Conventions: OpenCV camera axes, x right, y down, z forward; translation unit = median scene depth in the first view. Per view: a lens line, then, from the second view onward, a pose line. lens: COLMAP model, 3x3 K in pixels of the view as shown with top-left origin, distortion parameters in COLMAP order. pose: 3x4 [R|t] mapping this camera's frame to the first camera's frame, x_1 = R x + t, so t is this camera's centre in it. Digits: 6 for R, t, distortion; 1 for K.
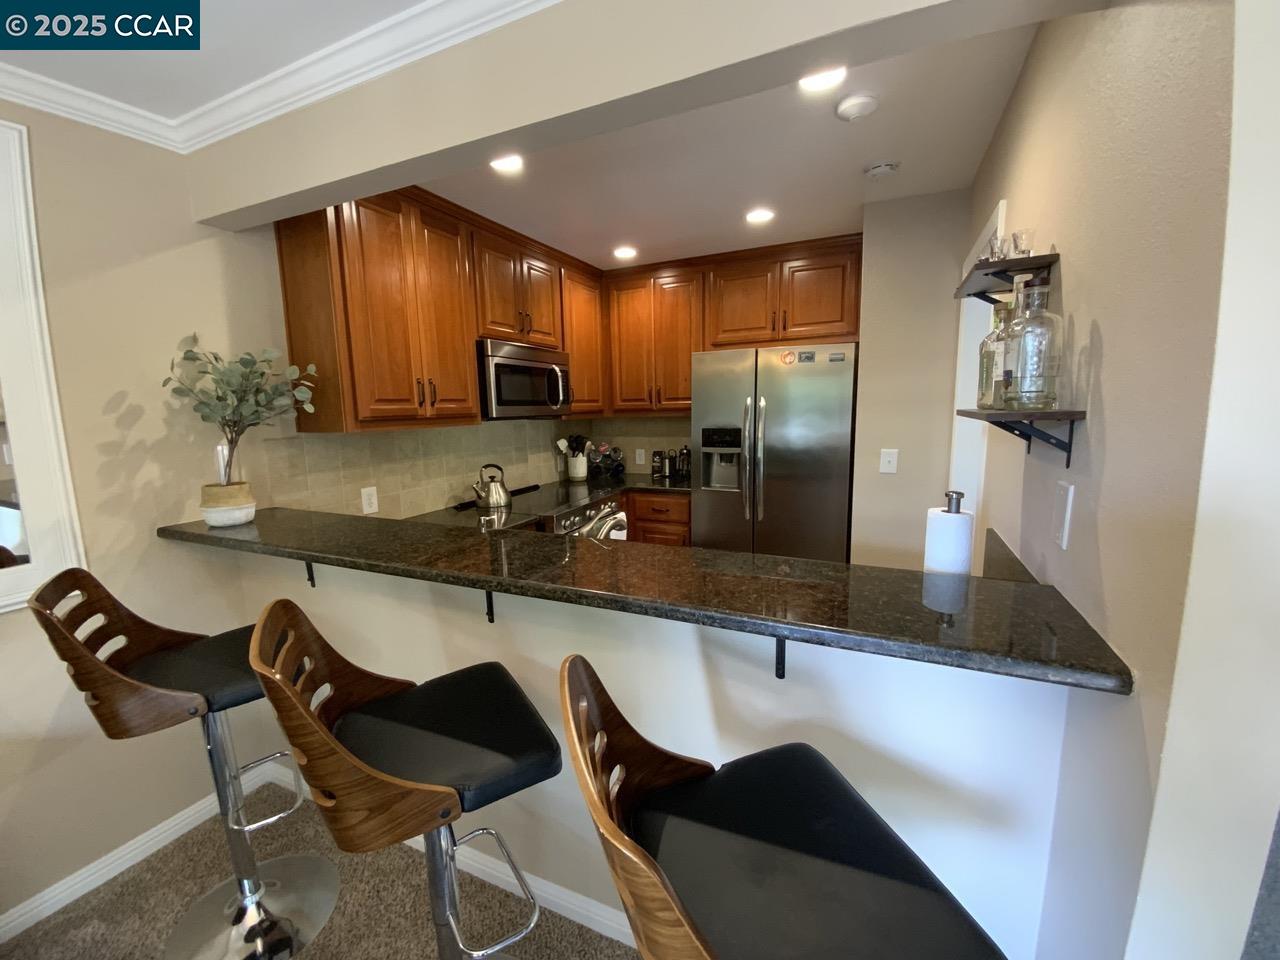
lens RADIAL K [[521.5, 0, 640.0], [0, 521.5, 480.0], [0, 0, 1]] dist [0.022448, -0.015294]
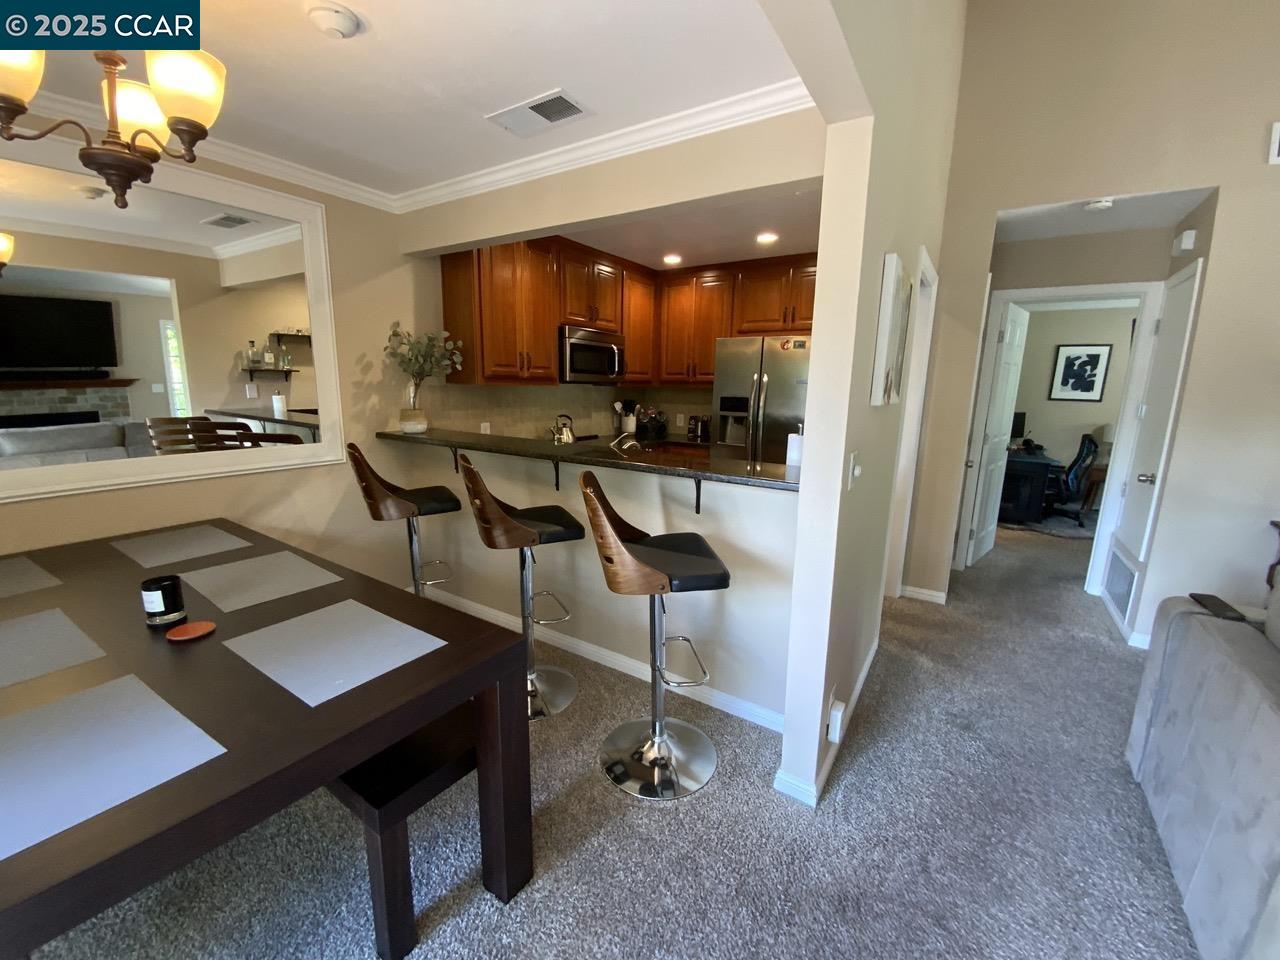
lens RADIAL K [[521.5, 0, 640.0], [0, 521.5, 480.0], [0, 0, 1]] dist [0.022448, -0.015294]
pose [[0.988810, 0.065781, -0.133894, 0.121540], [-0.060615, 0.997264, 0.042308, 0.075902], [0.136311, -0.033718, 0.990092, -0.382847]]
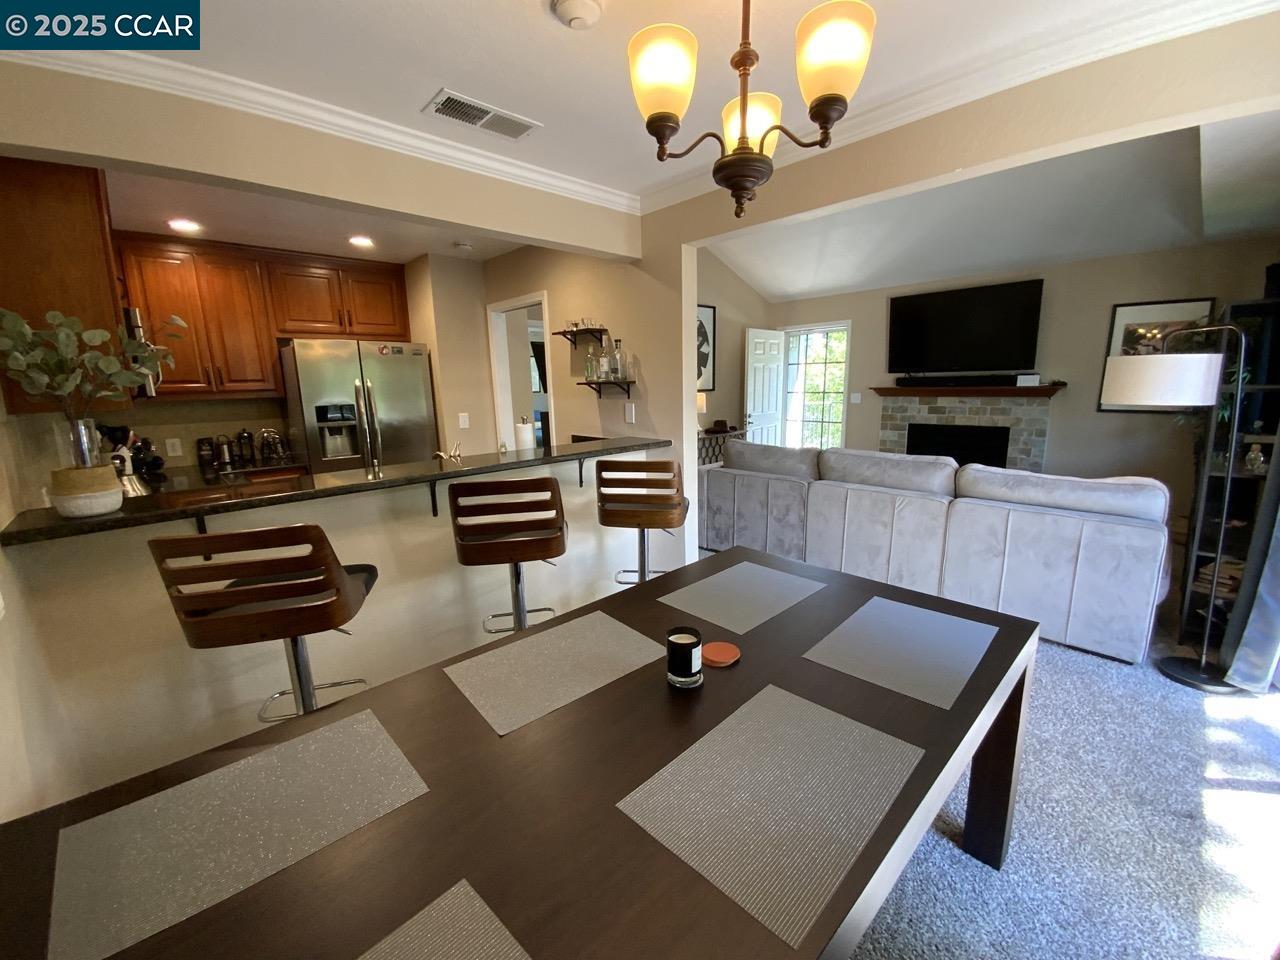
lens RADIAL K [[521.5, 0, 640.0], [0, 521.5, 480.0], [0, 0, 1]] dist [0.022448, -0.015294]
pose [[0.368765, -0.159455, 0.915744, -0.791964], [0.150413, 0.982429, 0.110496, 0.045861], [-0.917272, 0.096992, 0.386269, -0.096408]]
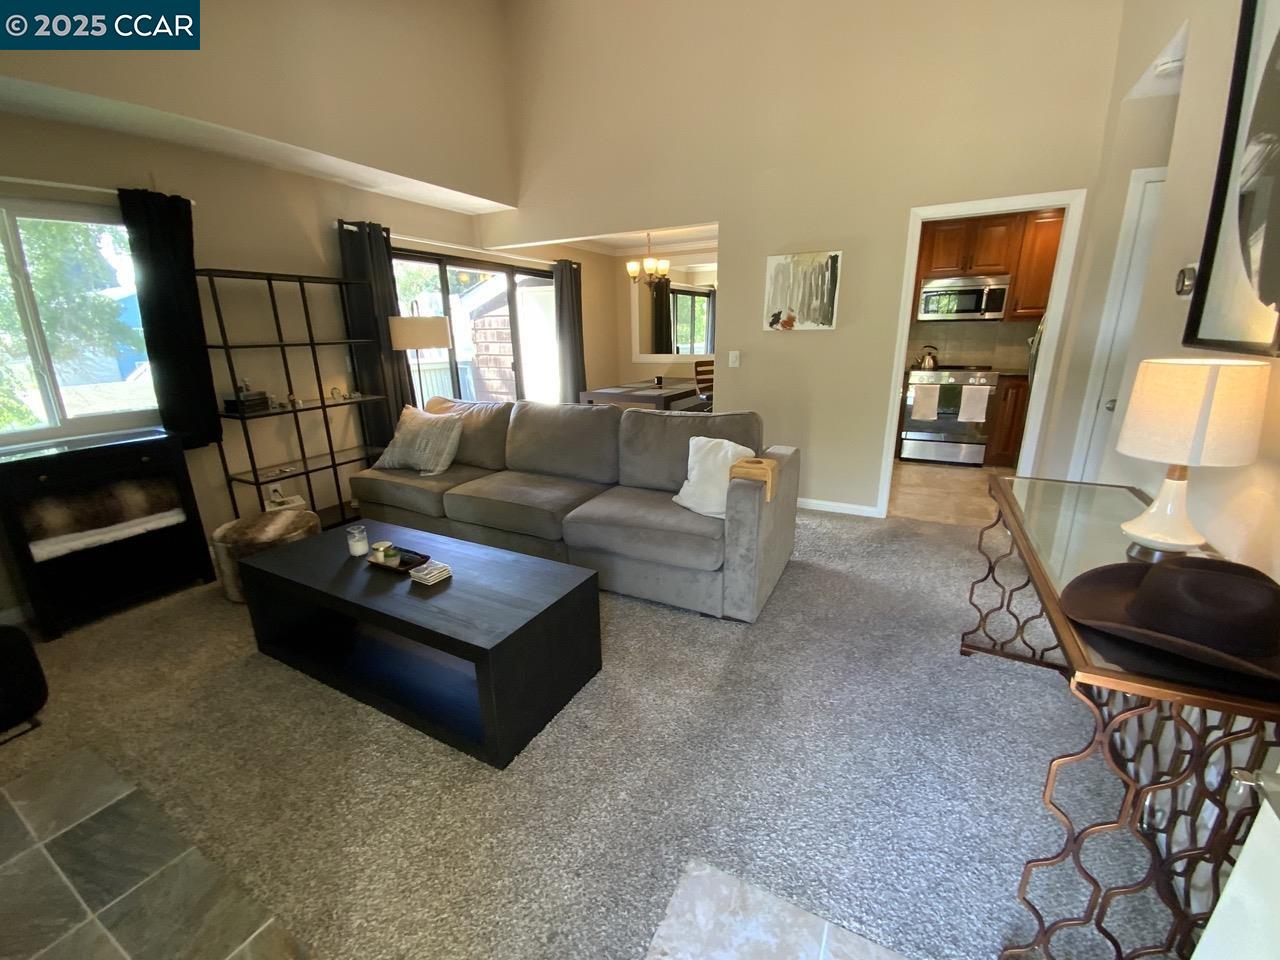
lens RADIAL K [[521.5, 0, 640.0], [0, 521.5, 480.0], [0, 0, 1]] dist [0.022448, -0.015294]
pose [[-0.045896, 0.296241, -0.954010, 1.761729], [-0.124102, 0.945927, 0.299702, -0.009970], [0.991207, 0.132150, -0.006650, 0.042142]]
